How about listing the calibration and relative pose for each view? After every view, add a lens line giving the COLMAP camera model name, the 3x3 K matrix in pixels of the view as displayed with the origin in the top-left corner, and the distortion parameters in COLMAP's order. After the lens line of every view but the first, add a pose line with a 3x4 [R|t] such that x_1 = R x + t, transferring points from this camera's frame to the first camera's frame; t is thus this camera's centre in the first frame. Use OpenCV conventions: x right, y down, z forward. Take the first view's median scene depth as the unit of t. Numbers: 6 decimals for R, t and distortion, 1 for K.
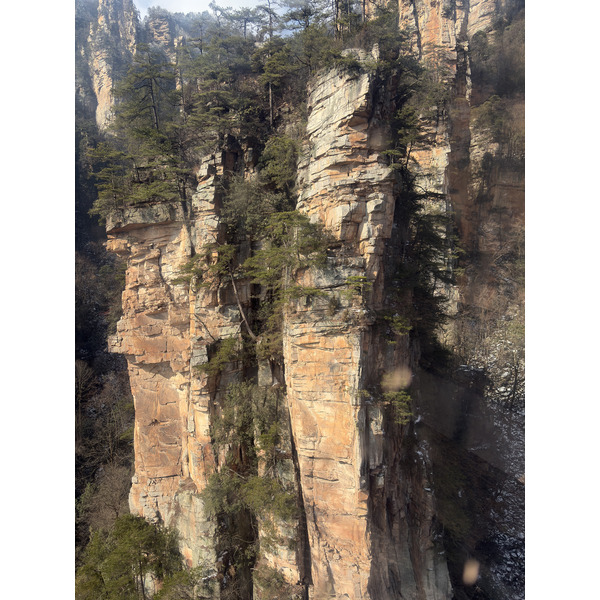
lens RADIAL K [[449.1, 0, 291.1], [0, 449.1, 301.2], [0, 0, 1]] dist [0.048335, -0.052412]
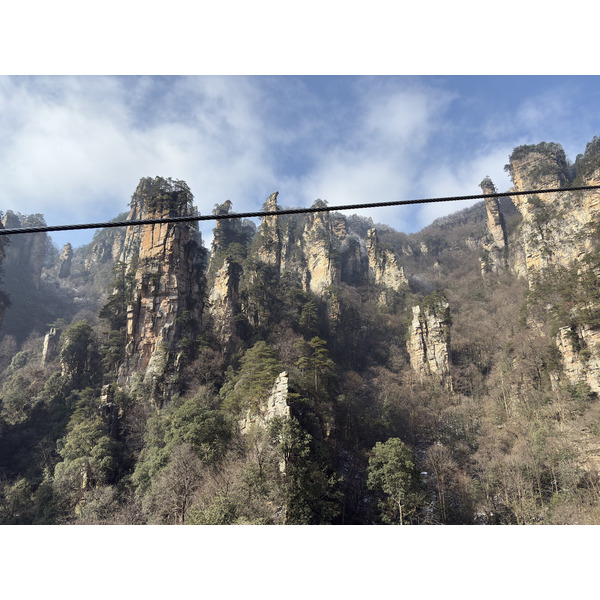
lens RADIAL K [[446.8, 0, 299.2], [0, 446.8, 304.1], [0, 0, 1]] dist [0.065756, -0.065253]
pose [[0.988846, -0.038711, -0.143820, -1.502297], [-0.017419, 0.928948, -0.369799, 0.540671], [0.147917, 0.368180, 0.917913, -0.729581]]
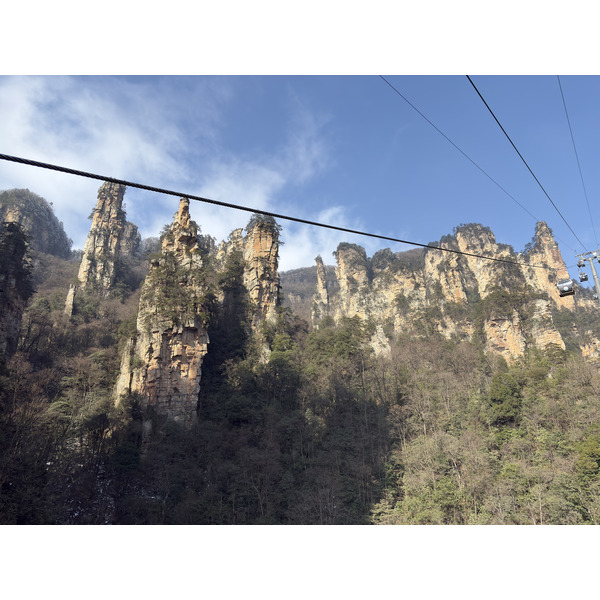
lens RADIAL K [[437.1, 0, 300.0], [0, 437.1, 300.0], [0, 0, 1]] dist [0.079995, -0.057086]
pose [[0.900322, 0.170951, 0.400244, -4.167119], [0.040338, 0.882894, -0.467837, 1.798175], [-0.433350, 0.437349, 0.787993, -1.985428]]
